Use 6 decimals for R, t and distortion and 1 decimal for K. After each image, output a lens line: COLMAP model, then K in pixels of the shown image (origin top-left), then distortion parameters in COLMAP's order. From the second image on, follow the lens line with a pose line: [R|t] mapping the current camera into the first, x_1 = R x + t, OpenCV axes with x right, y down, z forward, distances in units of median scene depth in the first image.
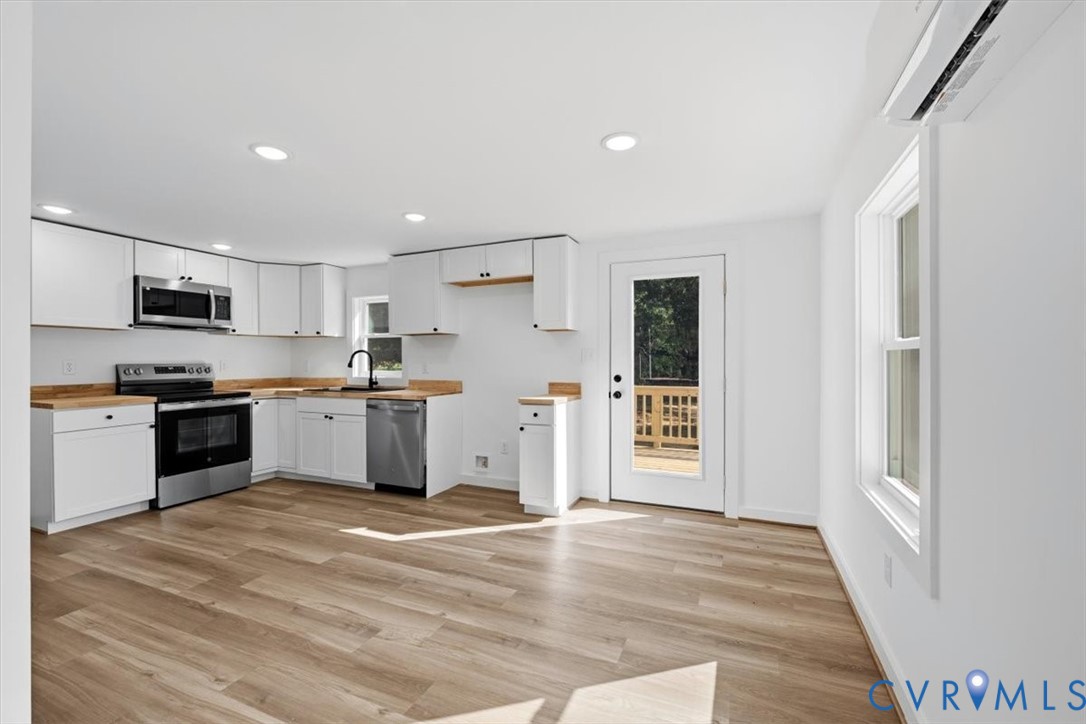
lens RADIAL K [[459.0, 0, 542.3], [0, 459.0, 358.6], [0, 0, 1]] dist [-0.001045, 0.000406]
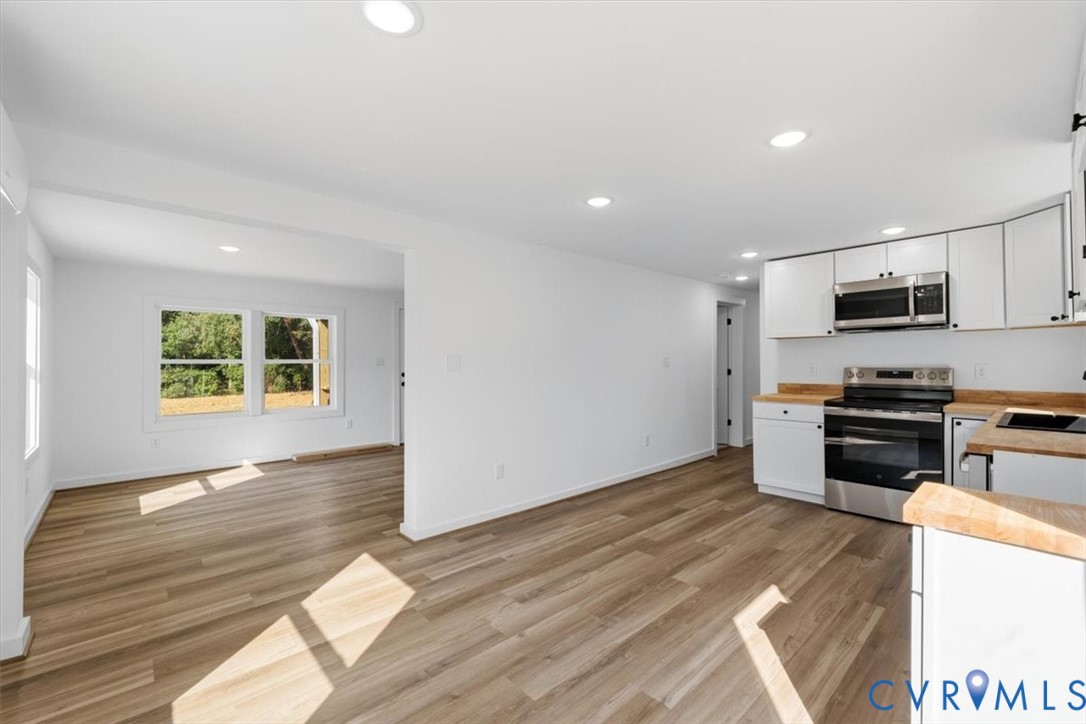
lens RADIAL K [[459.0, 0, 542.3], [0, 459.0, 358.6], [0, 0, 1]] dist [-0.001045, 0.000406]
pose [[-0.406071, -0.002639, -0.913838, 0.424465], [0.007613, 0.999951, -0.006270, -0.008475], [0.913810, -0.009503, -0.406032, 0.951496]]
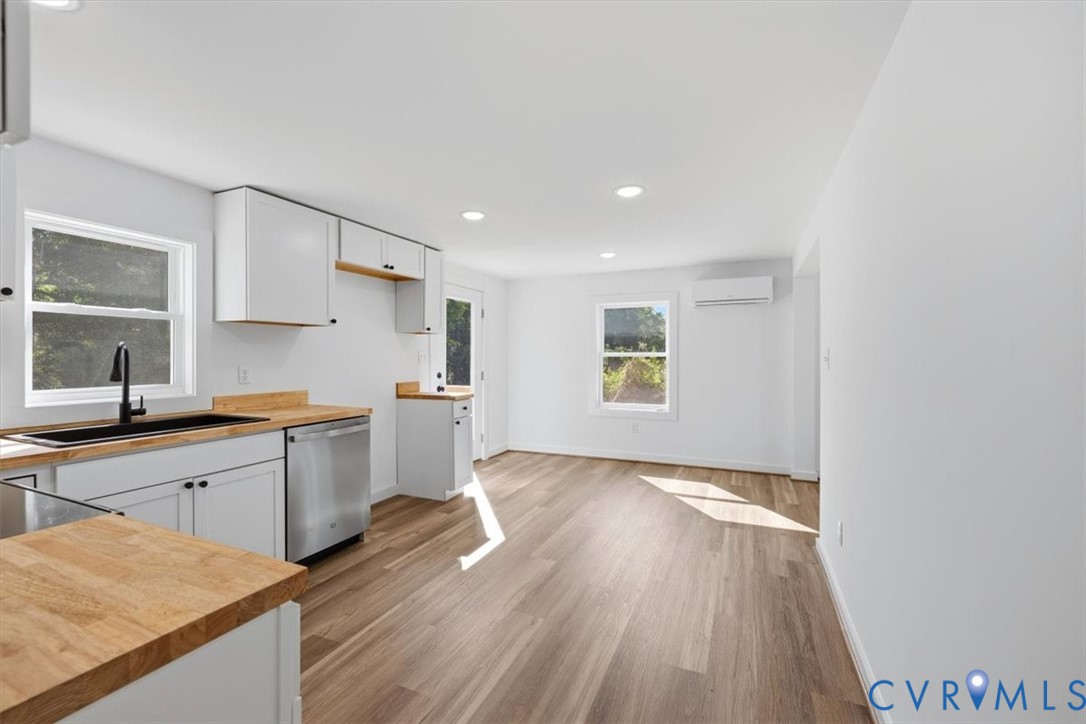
lens RADIAL K [[459.0, 0, 542.3], [0, 459.0, 358.6], [0, 0, 1]] dist [-0.001045, 0.000406]
pose [[0.011519, -0.003824, 0.999926, -1.251227], [-0.002846, 0.999989, 0.003857, -0.008480], [-0.999930, -0.002890, 0.011508, 0.846610]]
